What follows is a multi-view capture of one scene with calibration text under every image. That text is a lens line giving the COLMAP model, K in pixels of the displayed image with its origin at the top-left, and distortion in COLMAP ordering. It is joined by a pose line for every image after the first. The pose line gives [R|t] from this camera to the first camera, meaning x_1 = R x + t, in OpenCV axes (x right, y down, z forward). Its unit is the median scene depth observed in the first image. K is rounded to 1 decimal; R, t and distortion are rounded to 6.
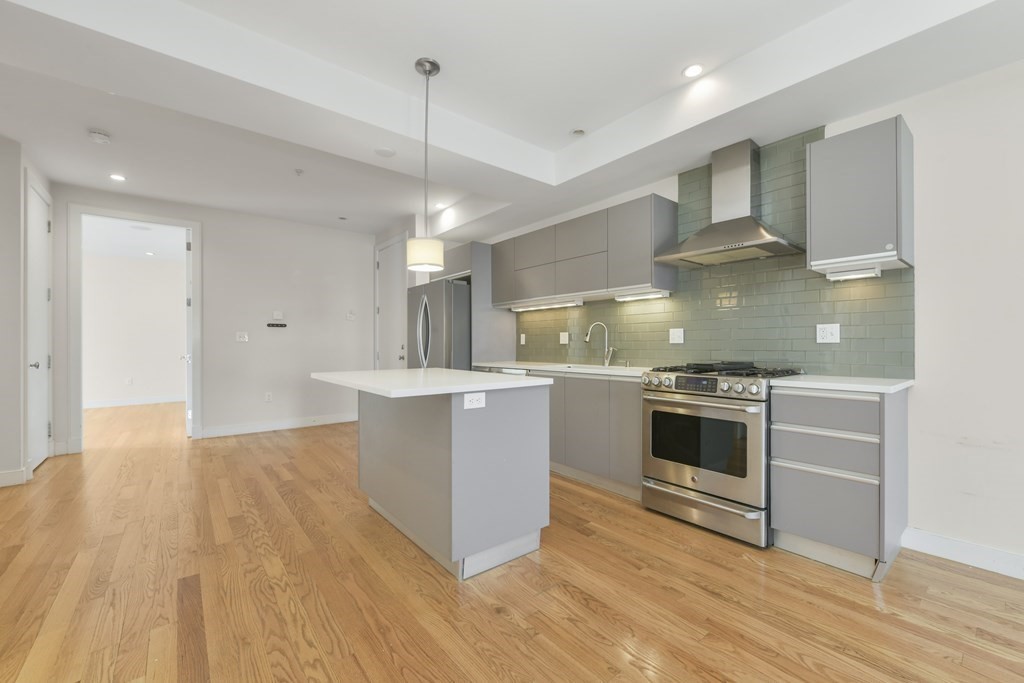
lens RADIAL K [[414.2, 0, 513.1], [0, 414.2, 343.8], [0, 0, 1]] dist [-0.000708, -0.000124]
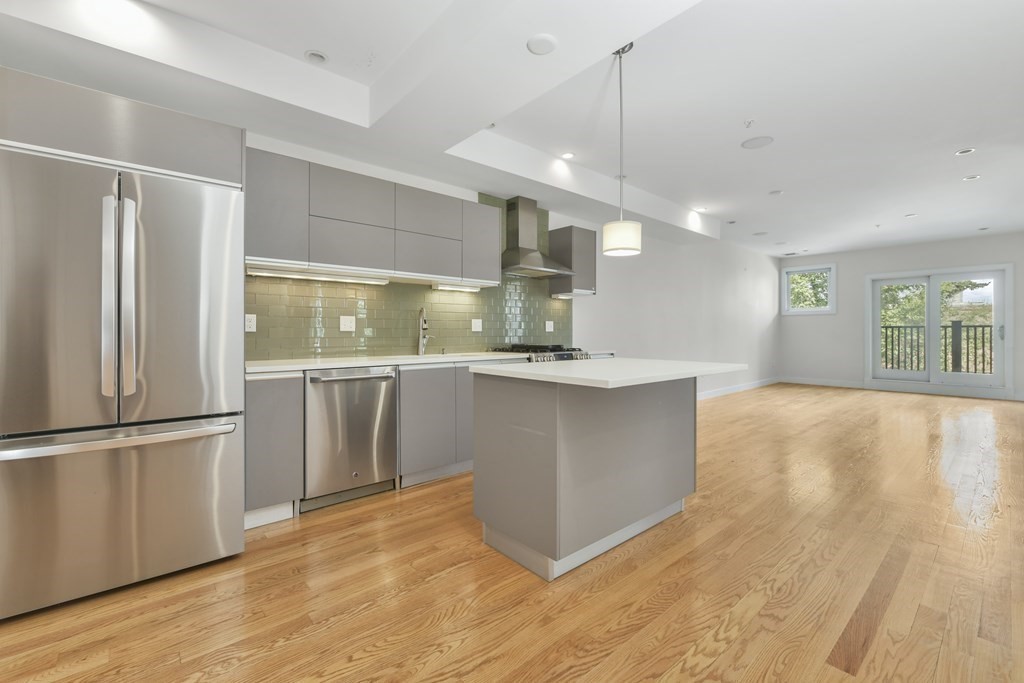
lens RADIAL K [[444.8, 0, 512.1], [0, 444.8, 330.9], [0, 0, 1]] dist [-0.002933, -0.000586]
pose [[-0.042651, 0.006644, 0.999068, -1.327903], [-0.001421, 0.999976, -0.006711, 0.008498], [-0.999089, -0.001706, -0.042640, 1.397153]]
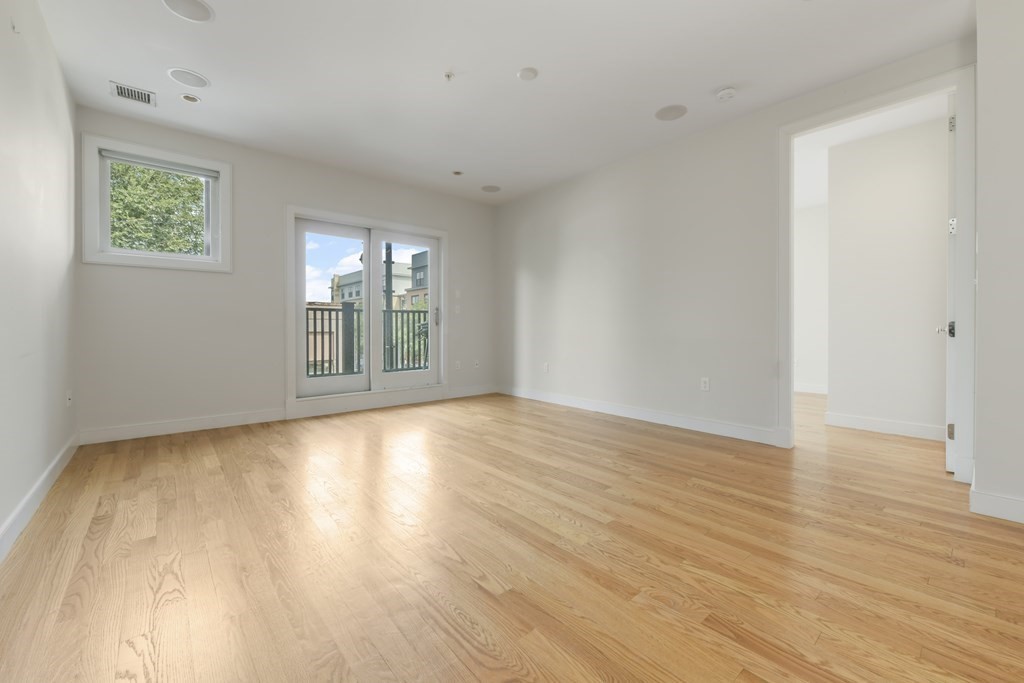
lens RADIAL K [[416.3, 0, 517.9], [0, 416.3, 328.2], [0, 0, 1]] dist [-0.002450, -0.000634]
pose [[-0.999457, 0.004436, -0.032646, 1.375952], [0.004485, 0.999989, -0.001405, 0.068710], [0.032639, -0.001550, -0.999466, 0.118951]]
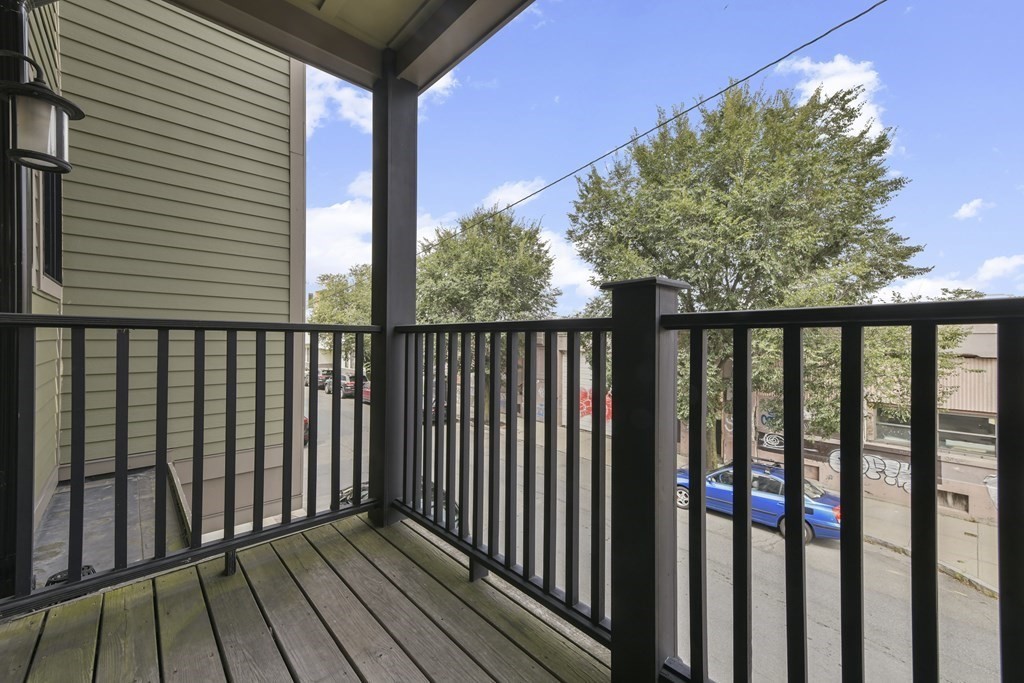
lens RADIAL K [[416.3, 0, 517.9], [0, 416.3, 328.2], [0, 0, 1]] dist [-0.002450, -0.000634]
pose [[-0.063576, 0.036970, 0.997292, 1.906755], [-0.005221, 0.999288, -0.037377, -0.030022], [-0.997963, -0.007583, -0.063338, -2.511850]]
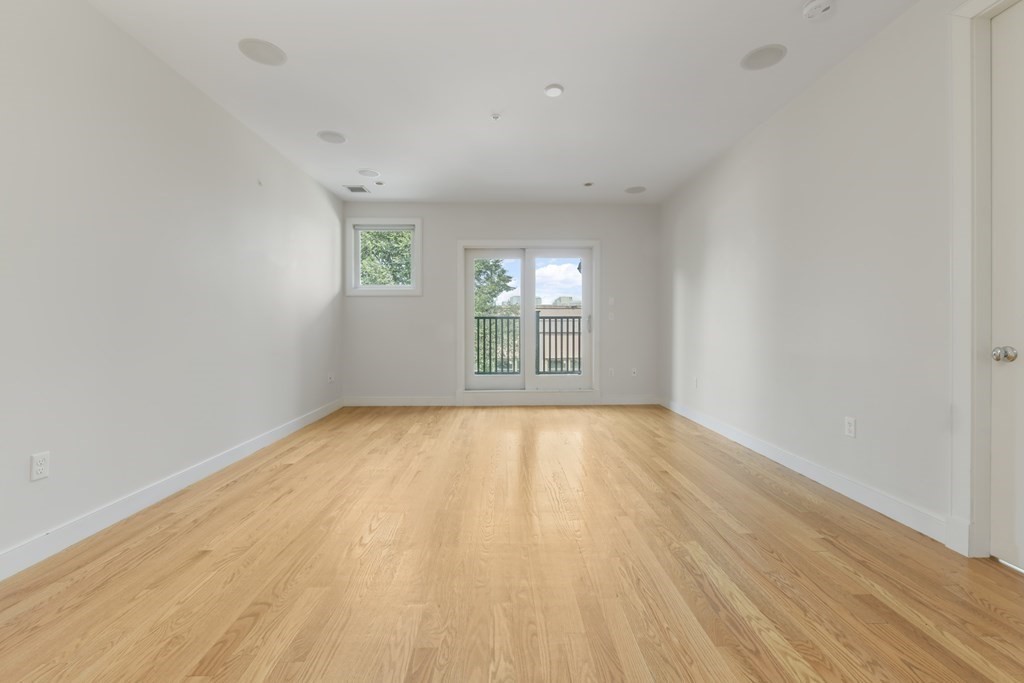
lens RADIAL K [[413.6, 0, 517.3], [0, 413.6, 327.0], [0, 0, 1]] dist [-0.001077, -0.000192]
pose [[-0.797652, 0.004785, 0.603099, 0.606657], [0.003360, 0.999988, -0.003490, 0.021159], [-0.603109, -0.000757, -0.797659, -0.072908]]
